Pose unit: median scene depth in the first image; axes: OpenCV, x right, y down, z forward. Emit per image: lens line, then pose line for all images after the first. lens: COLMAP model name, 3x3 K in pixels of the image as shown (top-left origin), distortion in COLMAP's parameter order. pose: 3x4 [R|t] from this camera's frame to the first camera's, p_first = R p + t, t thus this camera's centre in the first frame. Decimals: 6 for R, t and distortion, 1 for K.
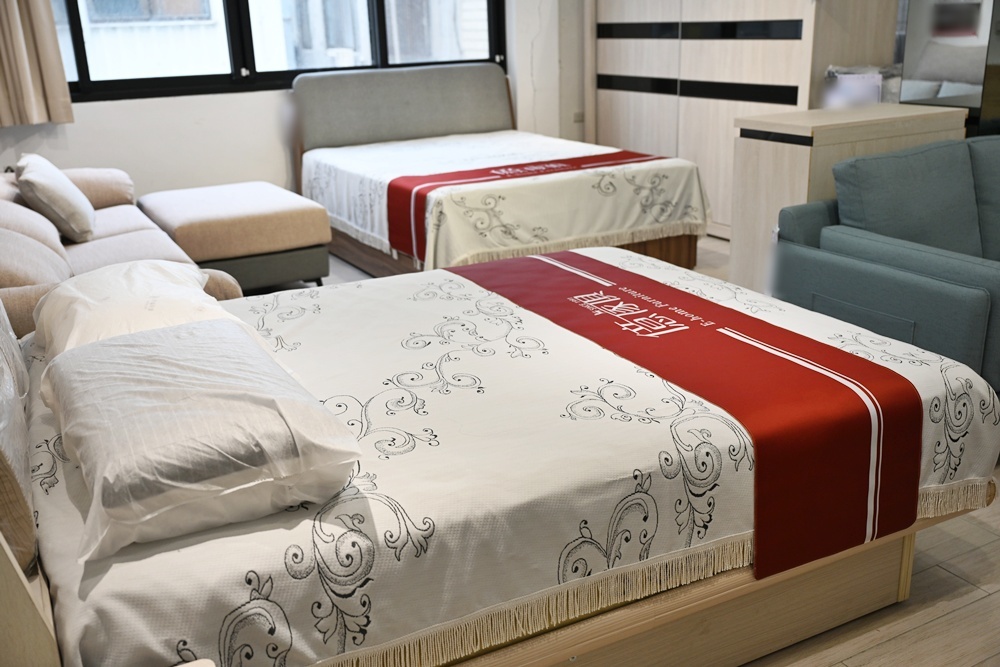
lens RADIAL K [[984.2, 0, 505.5], [0, 984.2, 336.9], [0, 0, 1]] dist [-0.003358, 0.000000]
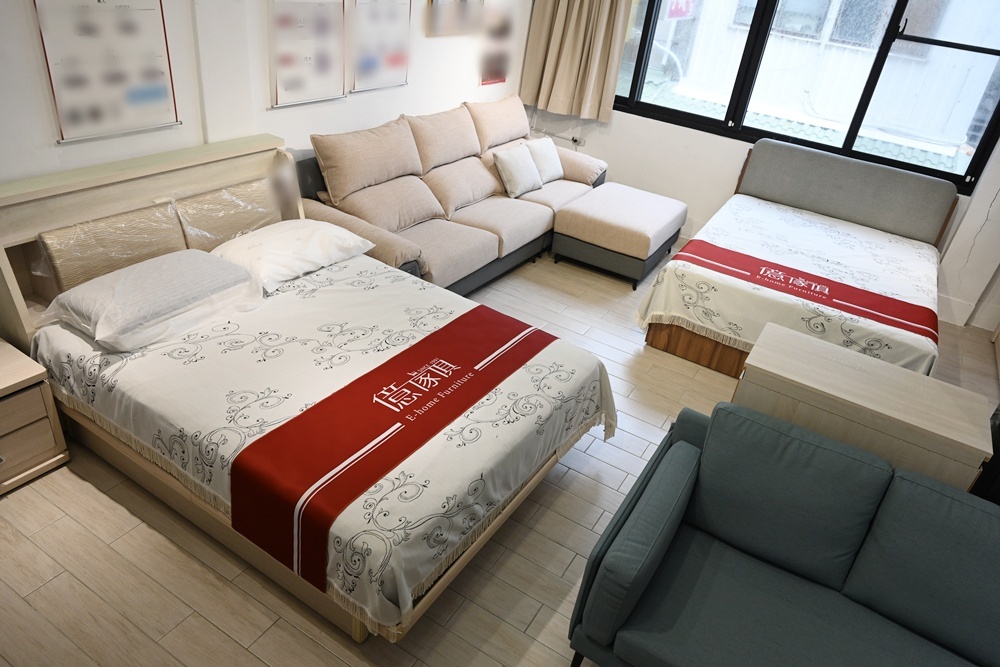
lens RADIAL K [[677.0, 0, 495.5], [0, 677.0, 328.8], [0, 0, 1]] dist [-0.003100, 0.004023]
pose [[0.501499, 0.516039, -0.694408, 0.882918], [-0.398709, 0.850176, 0.343850, -0.515164], [0.767809, 0.104427, 0.632111, 0.417950]]
